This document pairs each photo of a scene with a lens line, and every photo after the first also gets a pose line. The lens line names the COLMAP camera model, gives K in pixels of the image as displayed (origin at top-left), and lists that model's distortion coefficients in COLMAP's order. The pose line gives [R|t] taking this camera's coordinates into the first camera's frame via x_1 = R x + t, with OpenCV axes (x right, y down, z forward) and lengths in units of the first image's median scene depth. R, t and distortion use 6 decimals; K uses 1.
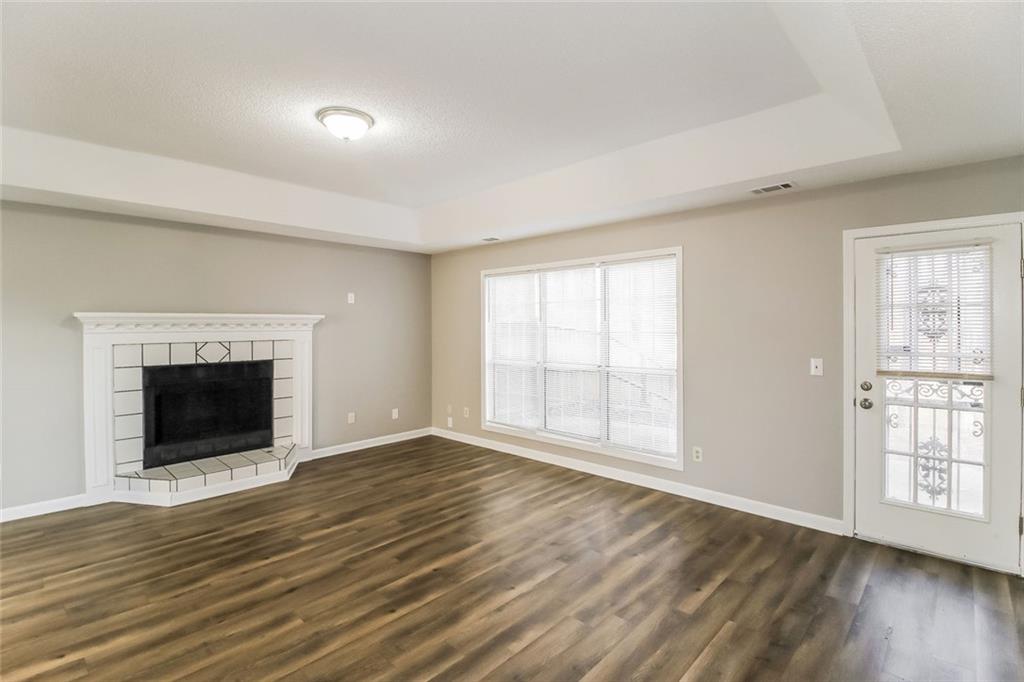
lens RADIAL K [[469.8, 0, 512.7], [0, 469.8, 339.1], [0, 0, 1]] dist [0.000635, -0.003210]
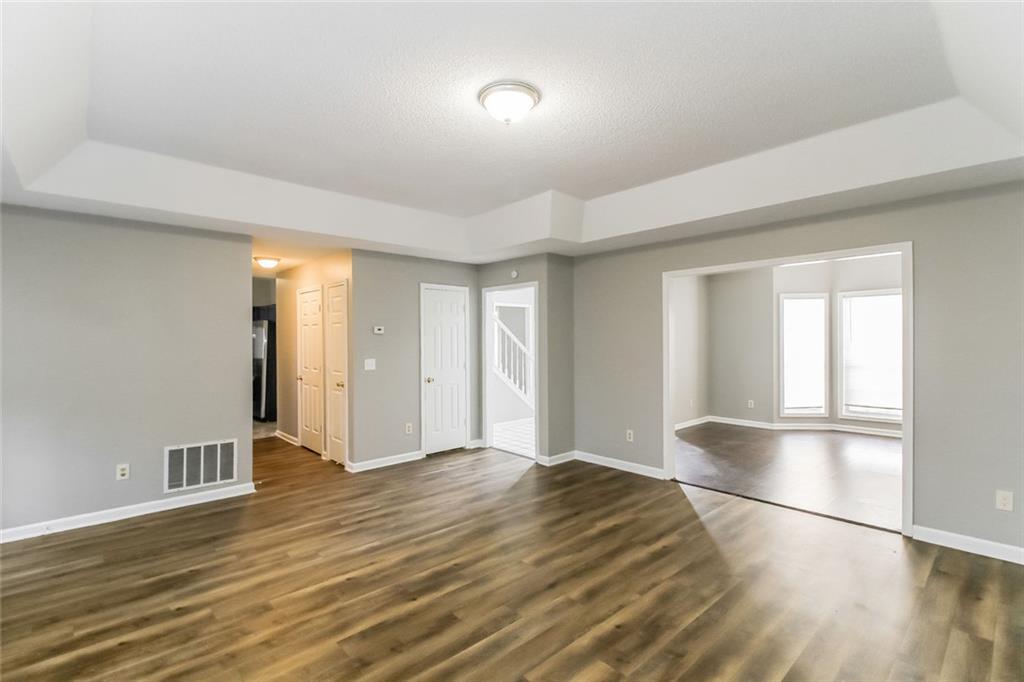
lens RADIAL K [[469.8, 0, 514.1], [0, 469.8, 332.6], [0, 0, 1]] dist [0.000635, -0.003210]
pose [[-0.997140, 0.009880, 0.074931, -0.449142], [0.012103, 0.999498, 0.029263, -0.063028], [-0.074604, 0.030086, -0.996759, 1.950205]]
